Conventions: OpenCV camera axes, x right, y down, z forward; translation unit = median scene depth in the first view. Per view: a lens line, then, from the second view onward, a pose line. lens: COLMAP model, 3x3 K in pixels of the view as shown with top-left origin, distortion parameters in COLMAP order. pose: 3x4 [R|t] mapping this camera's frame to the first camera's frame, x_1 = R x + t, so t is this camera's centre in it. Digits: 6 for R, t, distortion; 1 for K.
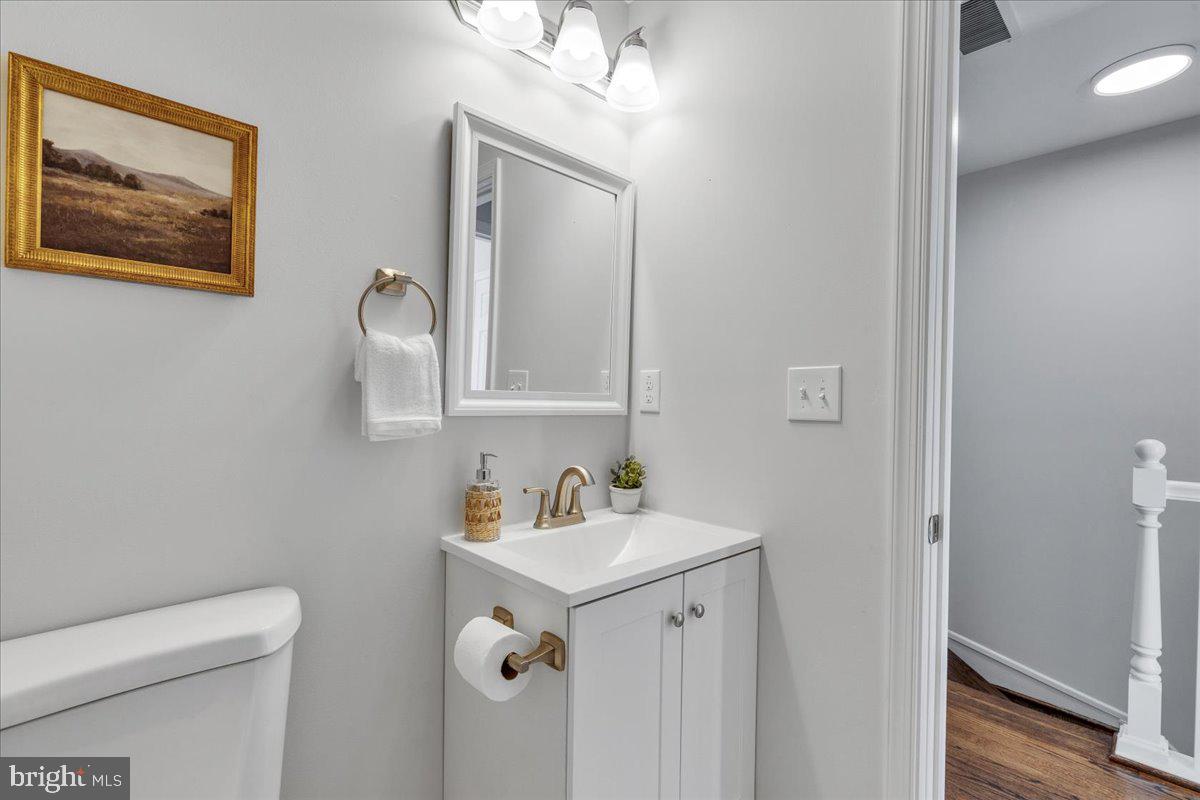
lens RADIAL K [[536.2, 0, 603.5], [0, 536.2, 401.8], [0, 0, 1]] dist [0.005929, -0.000403]
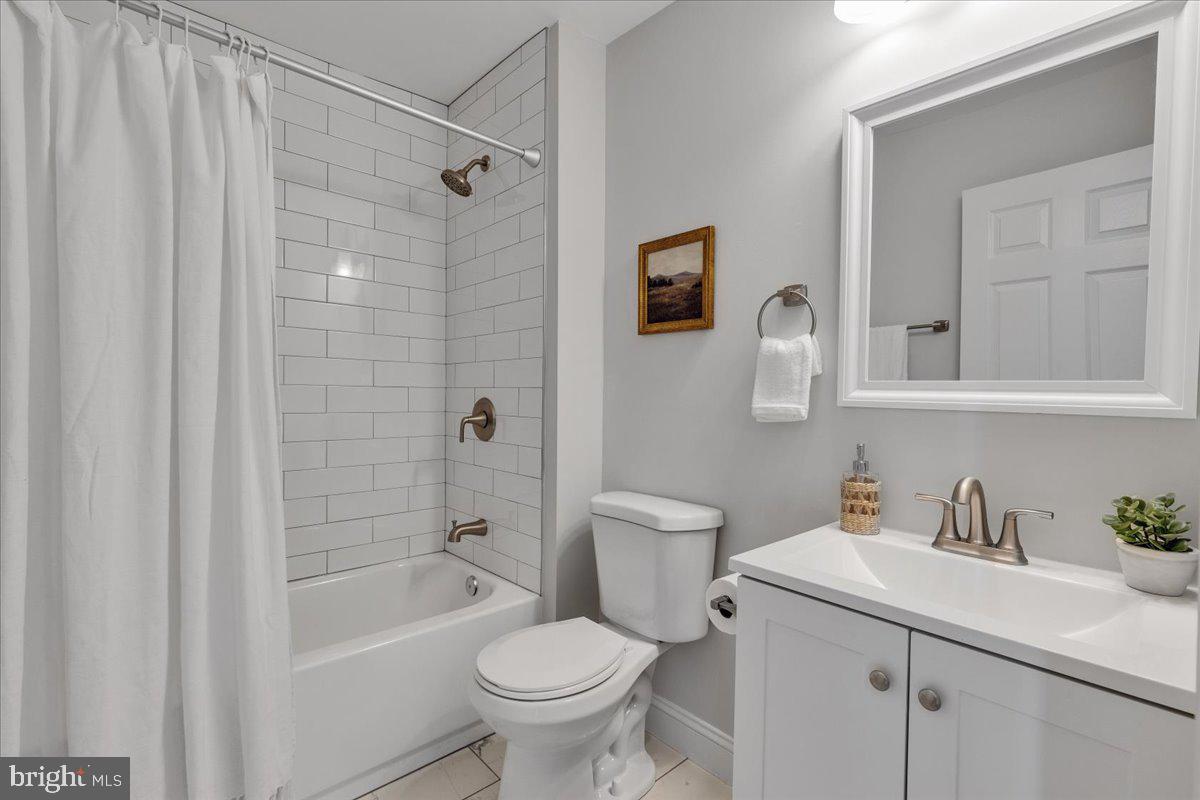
lens RADIAL K [[536.2, 0, 603.5], [0, 536.2, 401.8], [0, 0, 1]] dist [0.005929, -0.000403]
pose [[-0.013144, 0.002916, -0.999909, 1.023410], [-0.024299, 0.999700, 0.003234, 0.032773], [0.999618, 0.024339, -0.013069, 0.714762]]
